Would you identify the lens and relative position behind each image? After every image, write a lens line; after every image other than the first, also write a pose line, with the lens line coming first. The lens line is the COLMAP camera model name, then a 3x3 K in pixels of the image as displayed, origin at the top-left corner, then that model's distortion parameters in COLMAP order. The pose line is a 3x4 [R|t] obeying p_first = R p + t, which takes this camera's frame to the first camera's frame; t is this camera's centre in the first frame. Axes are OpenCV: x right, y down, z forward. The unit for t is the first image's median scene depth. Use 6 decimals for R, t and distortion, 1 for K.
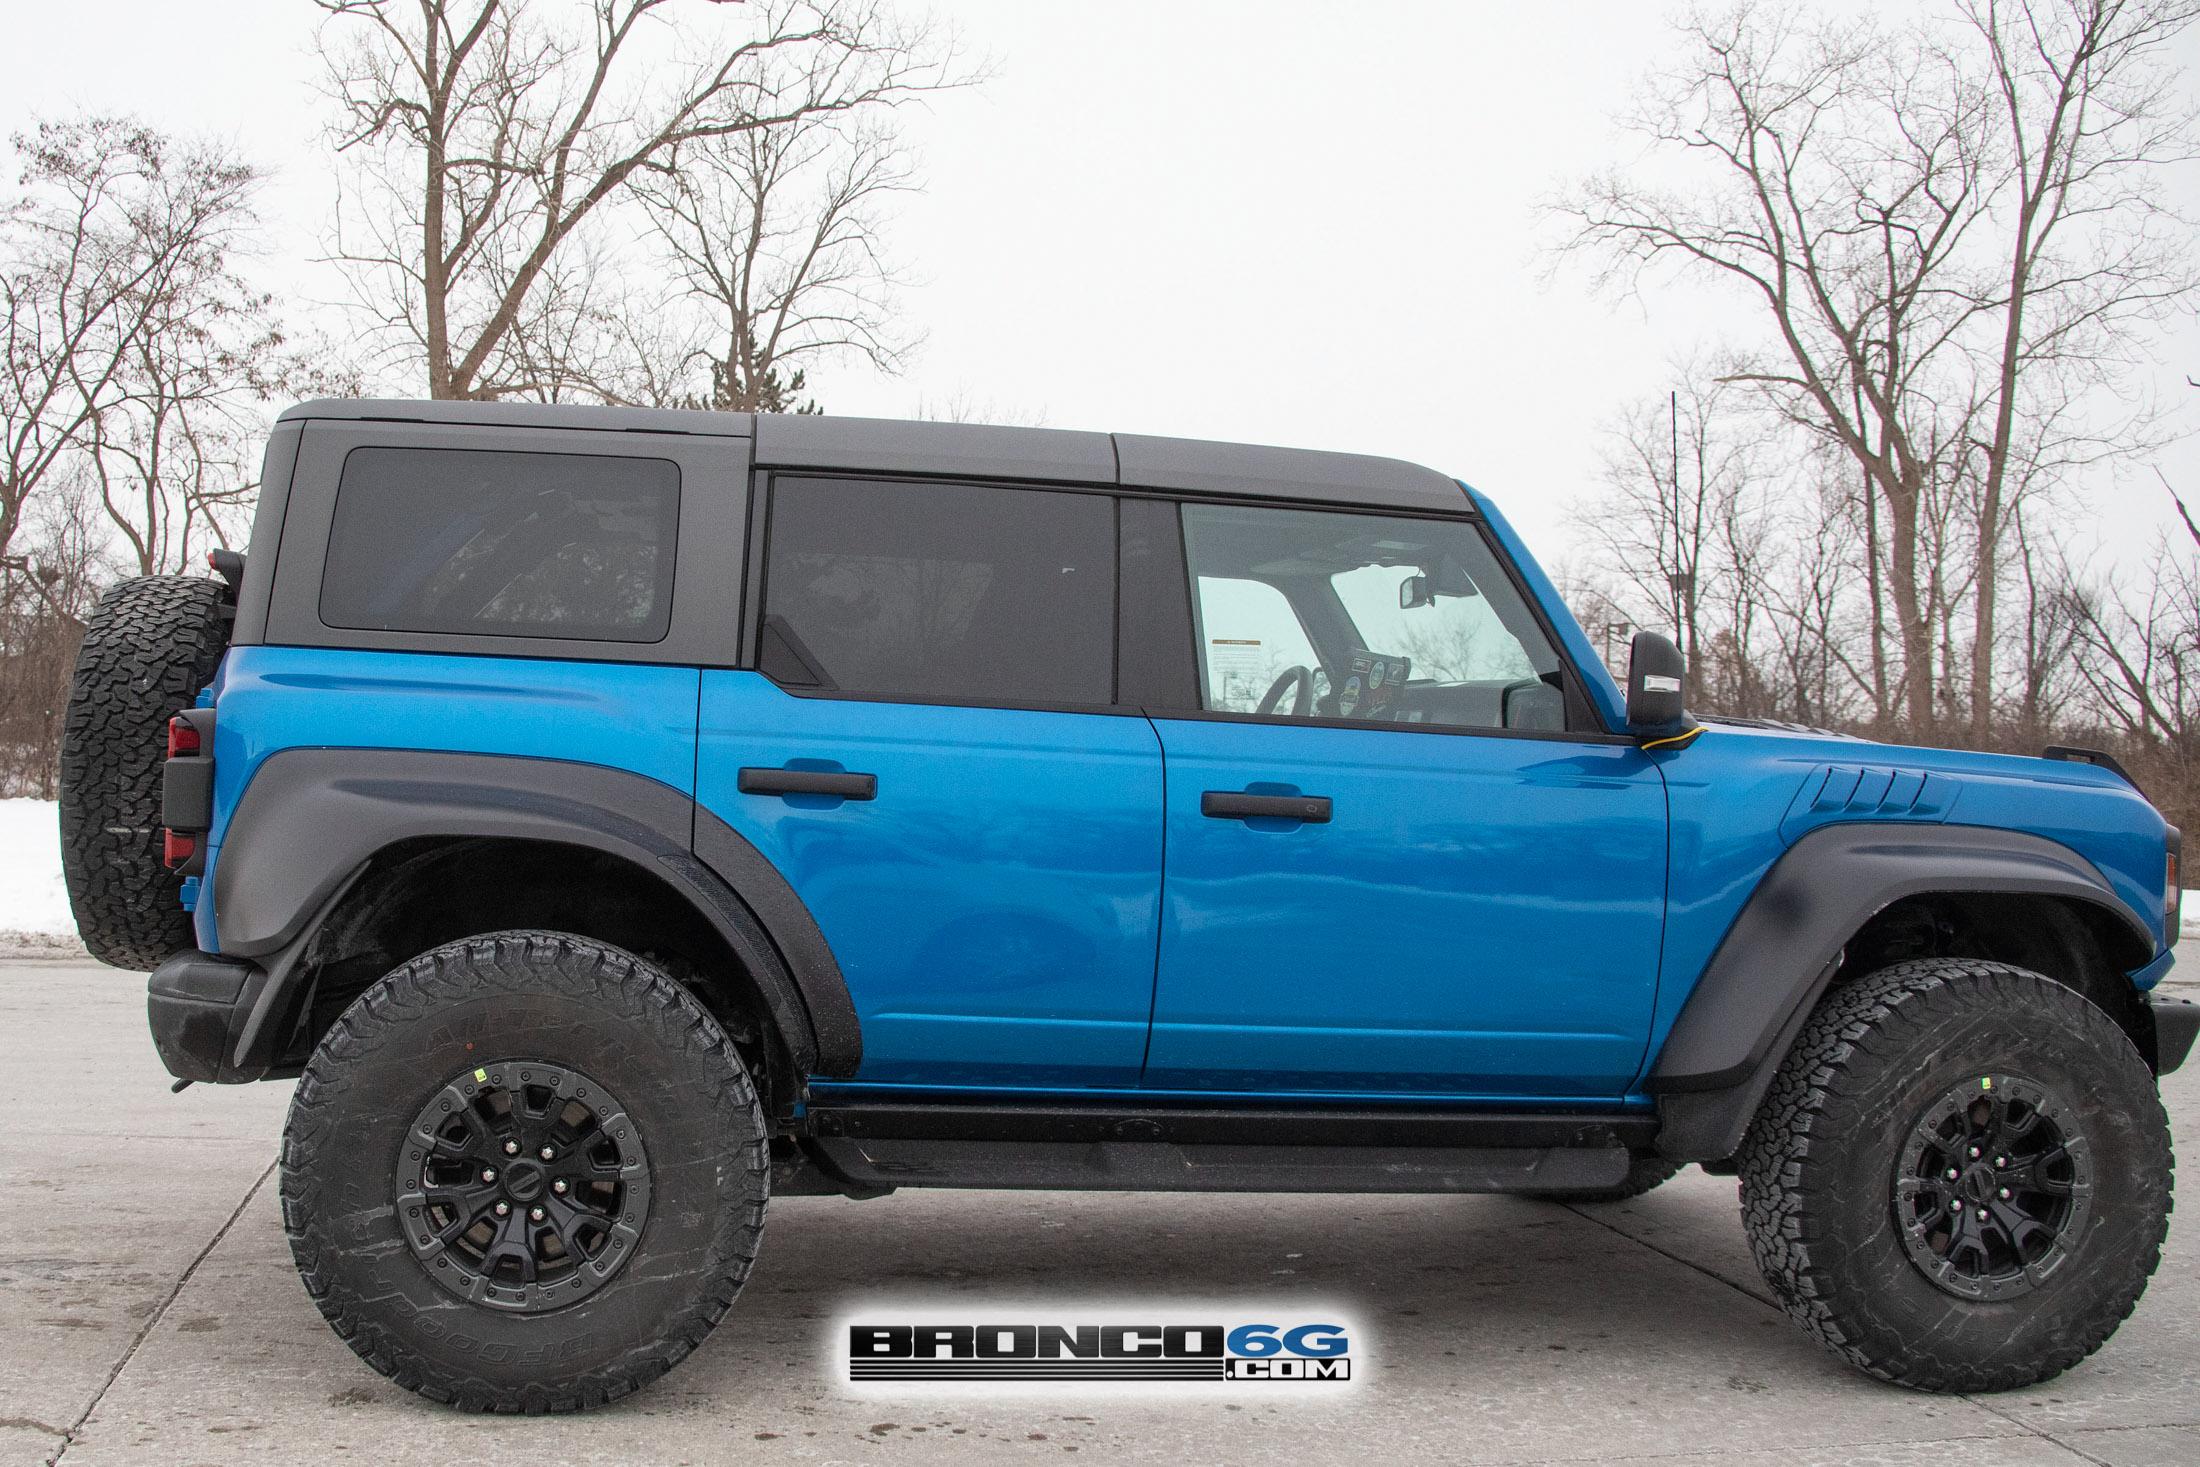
lens RADIAL K [[2242.7, 0, 937.0], [0, 2242.7, 727.1], [0, 0, 1]] dist [-0.195643, 0.095673]
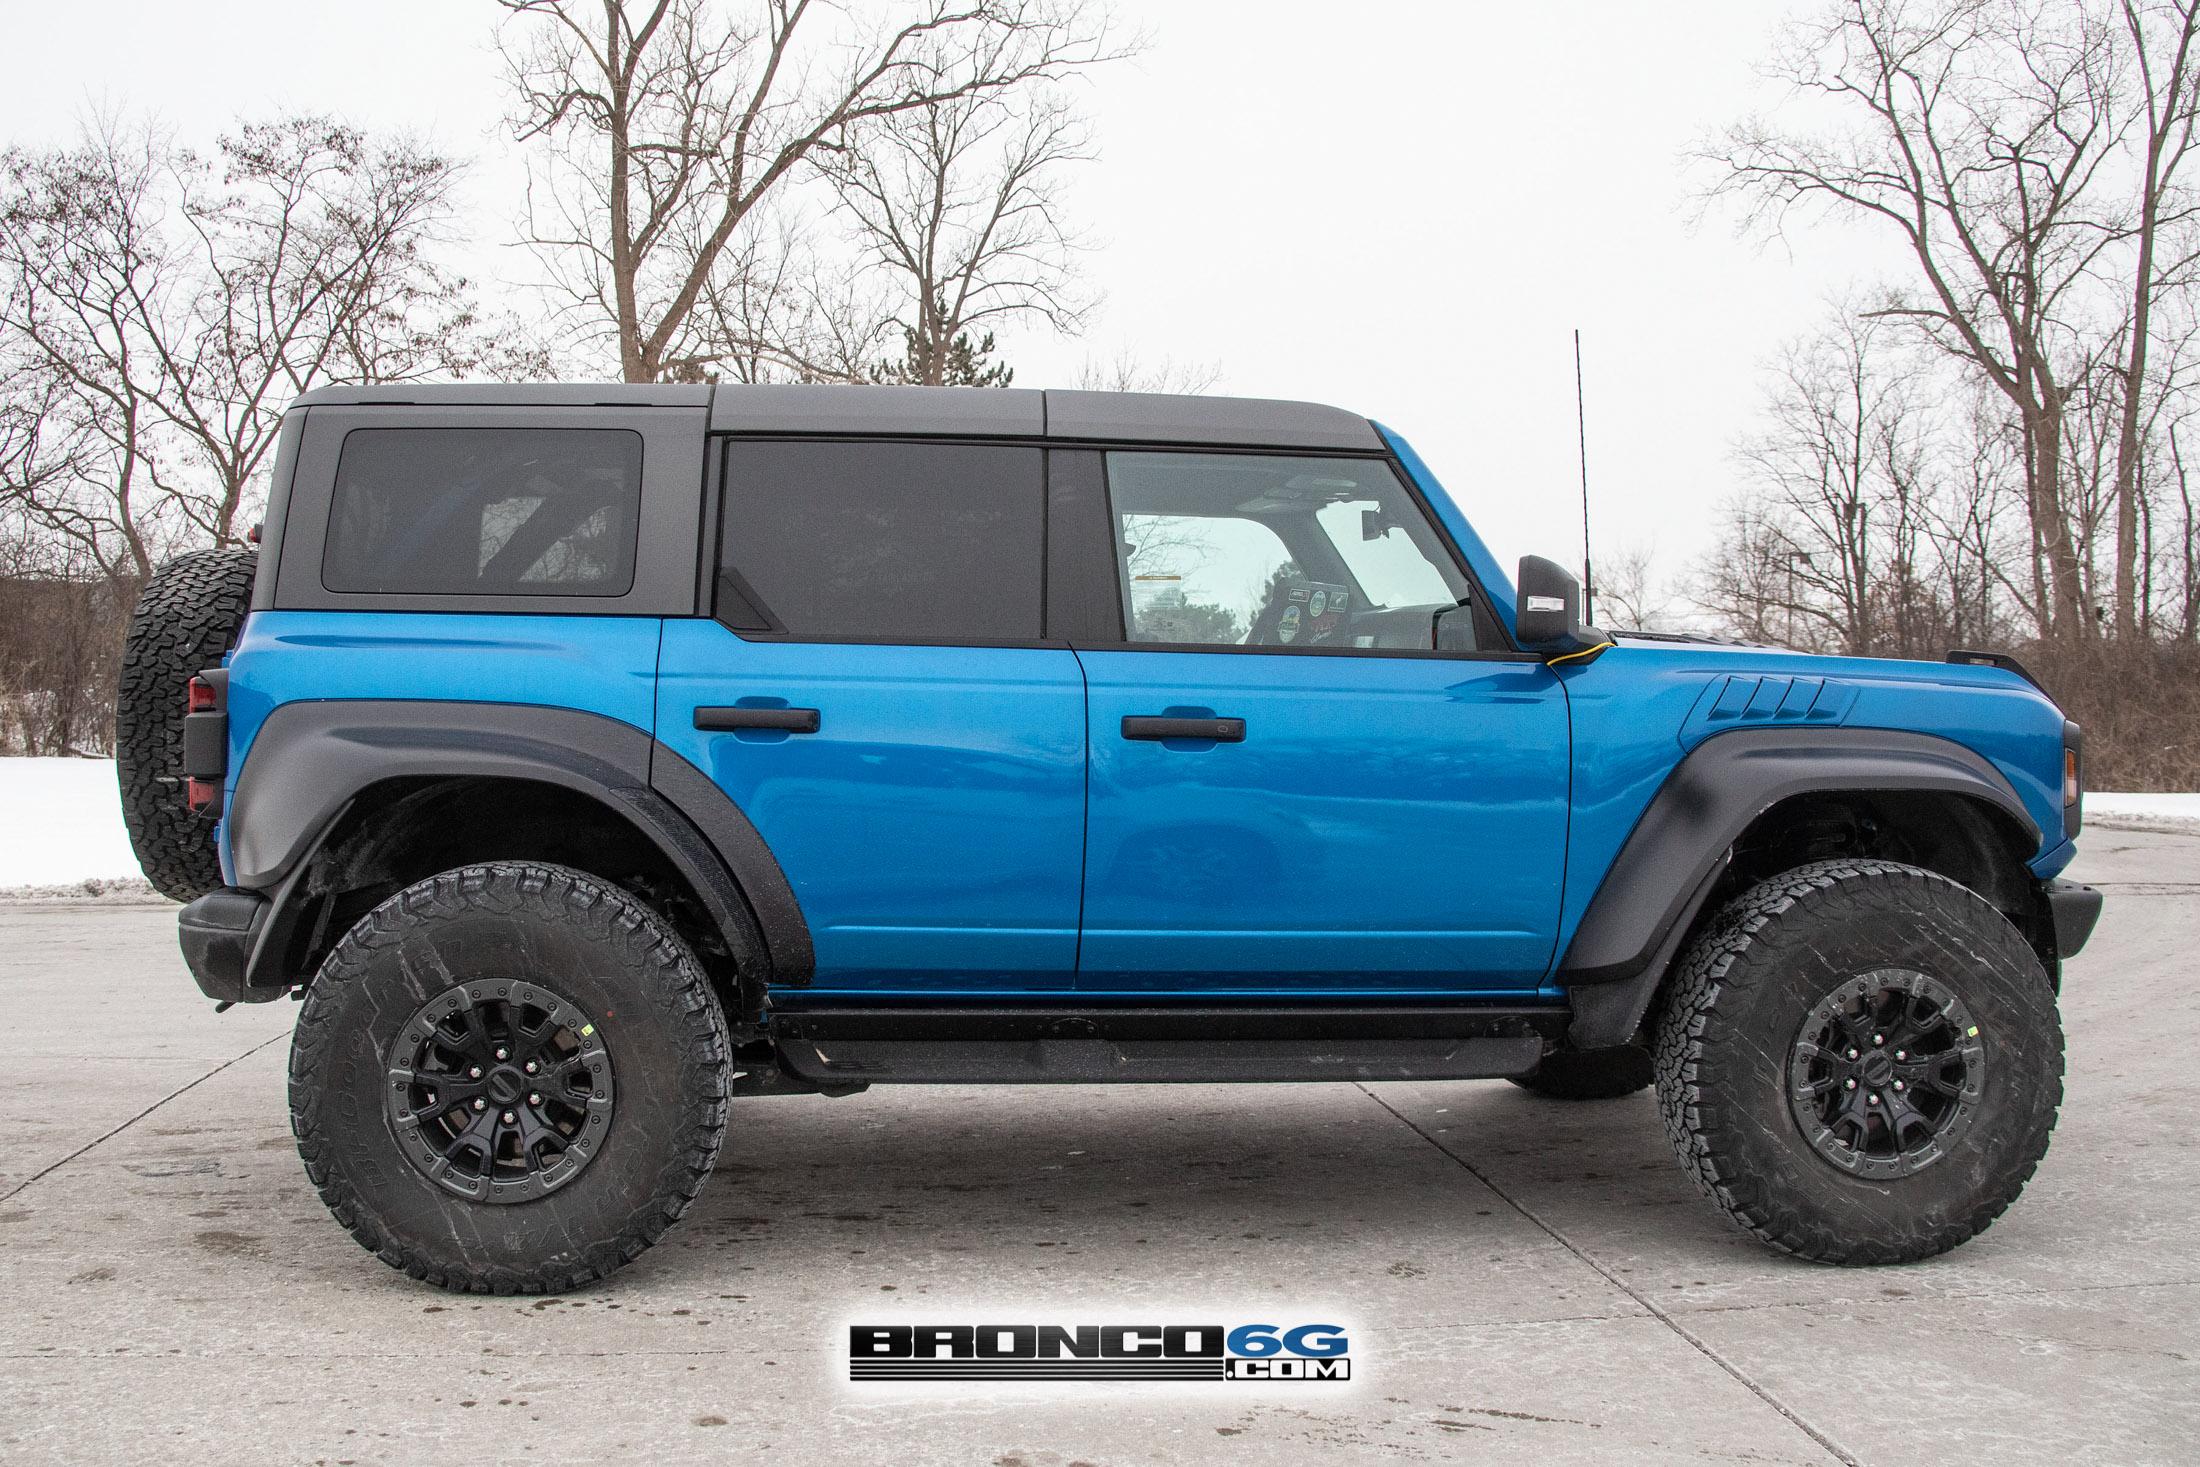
lens RADIAL K [[2161.1, 0, 1148.9], [0, 2161.1, 687.5], [0, 0, 1]] dist [-0.198913, 0.098545]
pose [[0.999462, -0.029644, -0.014043, 0.137976], [0.029741, 0.999534, 0.006812, 0.007647], [0.013834, -0.007226, 0.999878, -0.048306]]
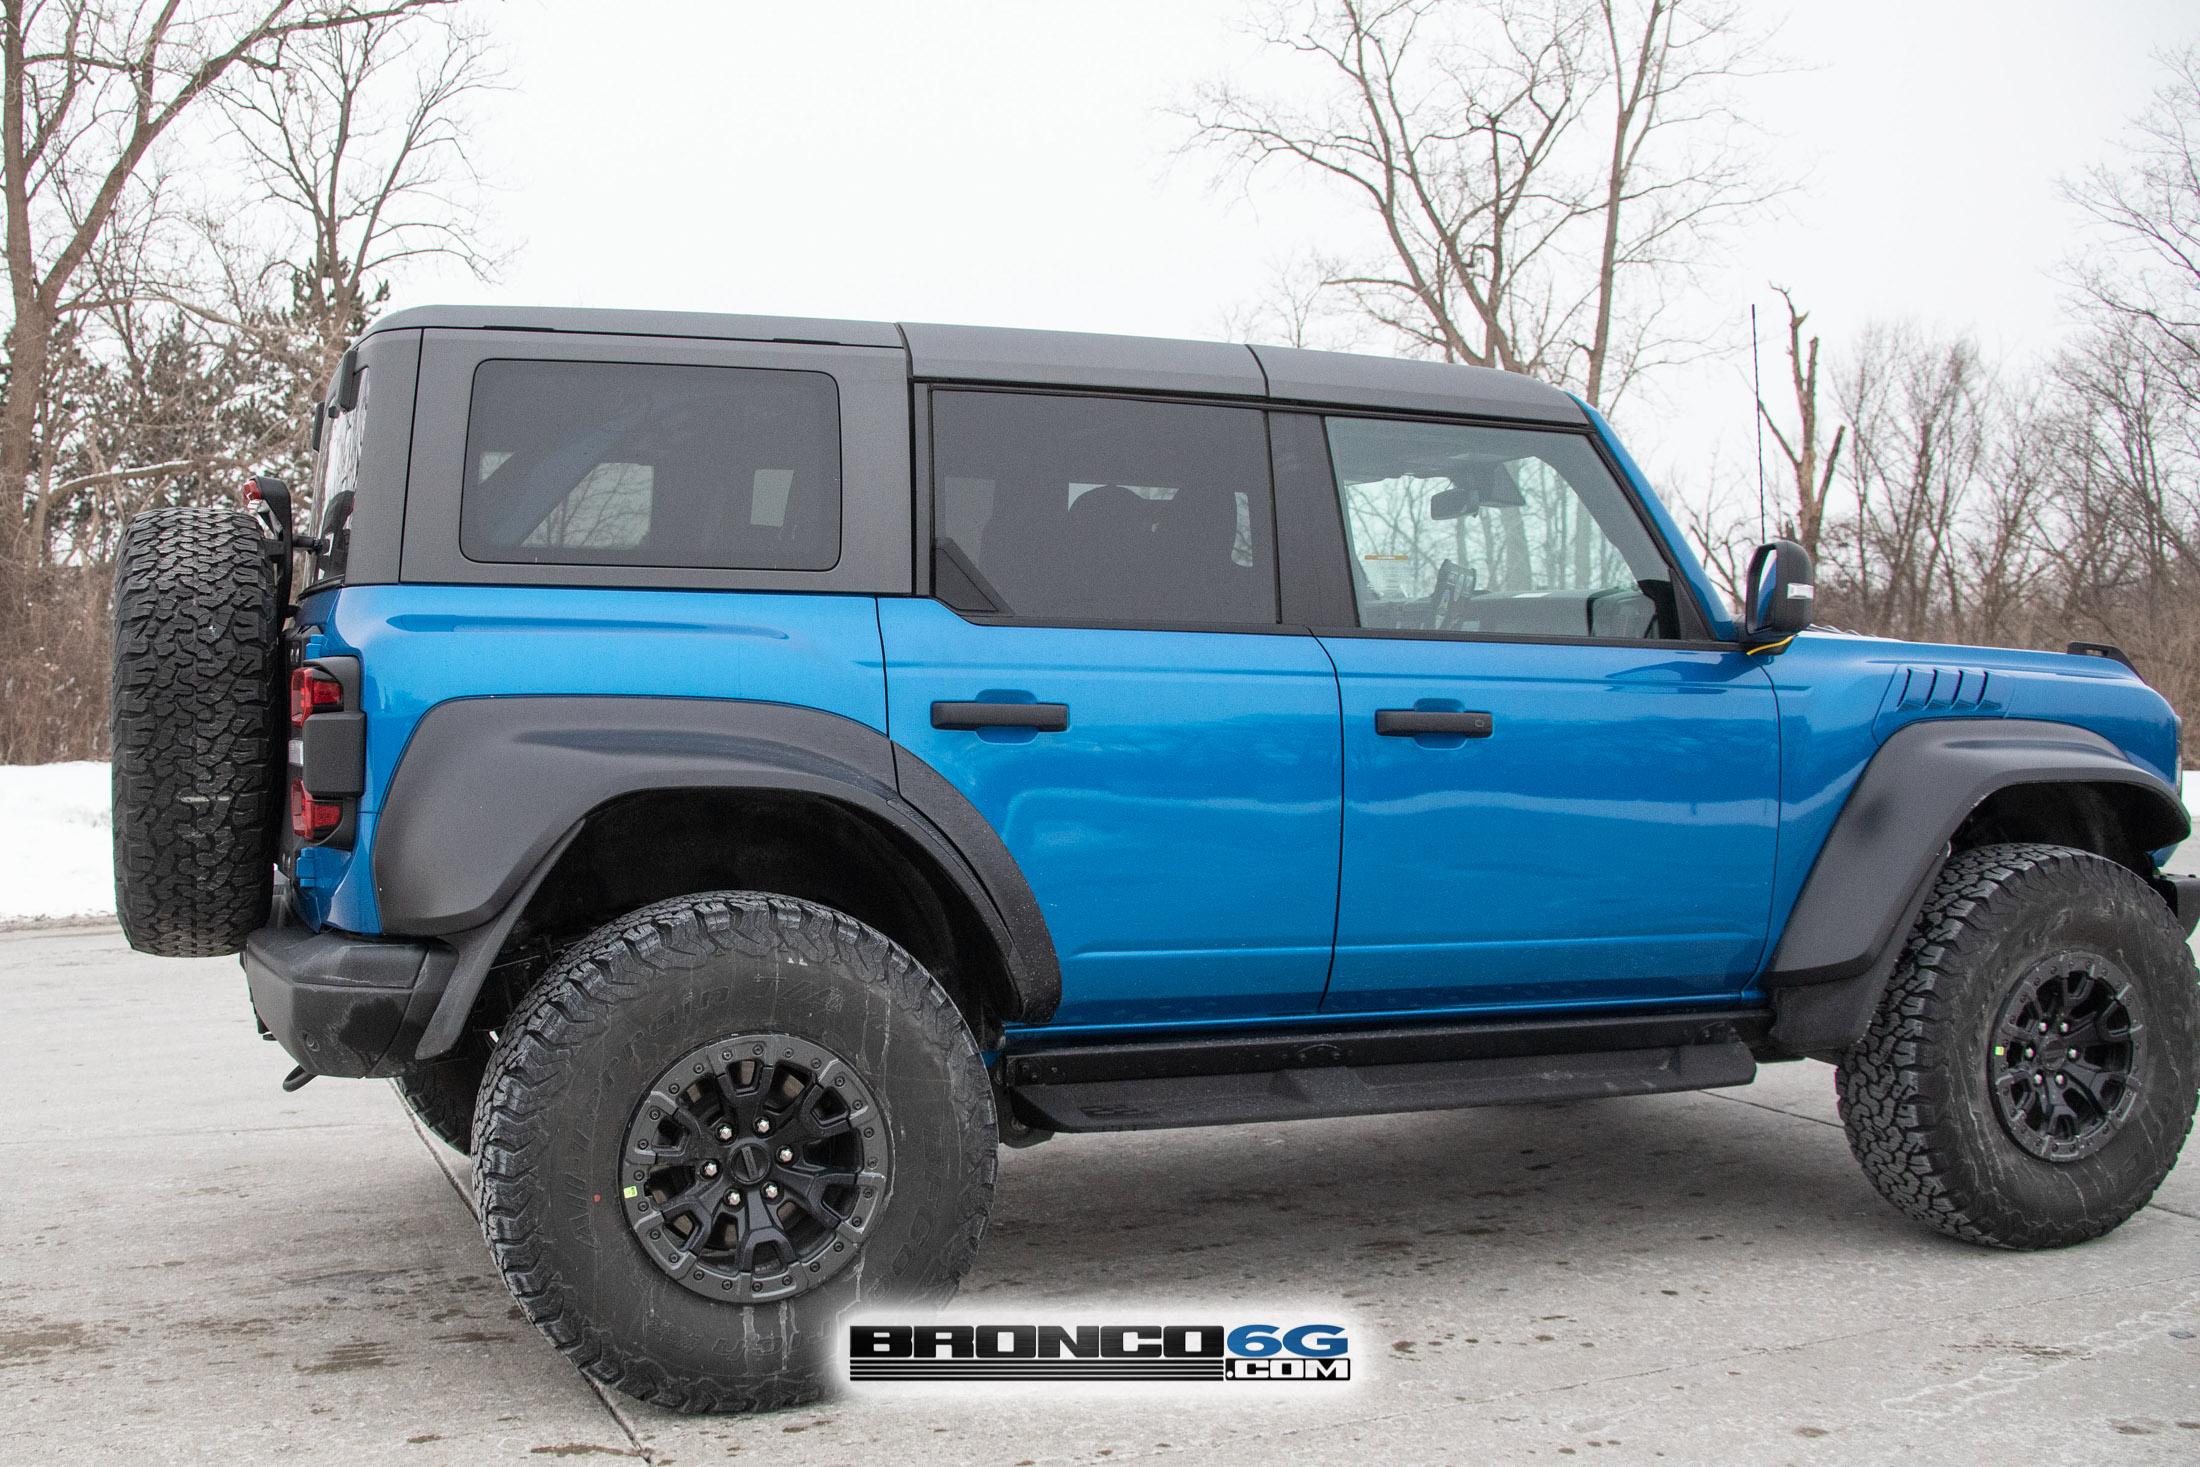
lens RADIAL K [[2284.3, 0, 922.5], [0, 2284.3, 760.6], [0, 0, 1]] dist [-0.195174, 0.055880]
pose [[0.977098, -0.039939, 0.209008, -0.268729], [0.028926, 0.998040, 0.055487, -0.009497], [-0.210815, -0.048171, 0.976338, 0.060340]]
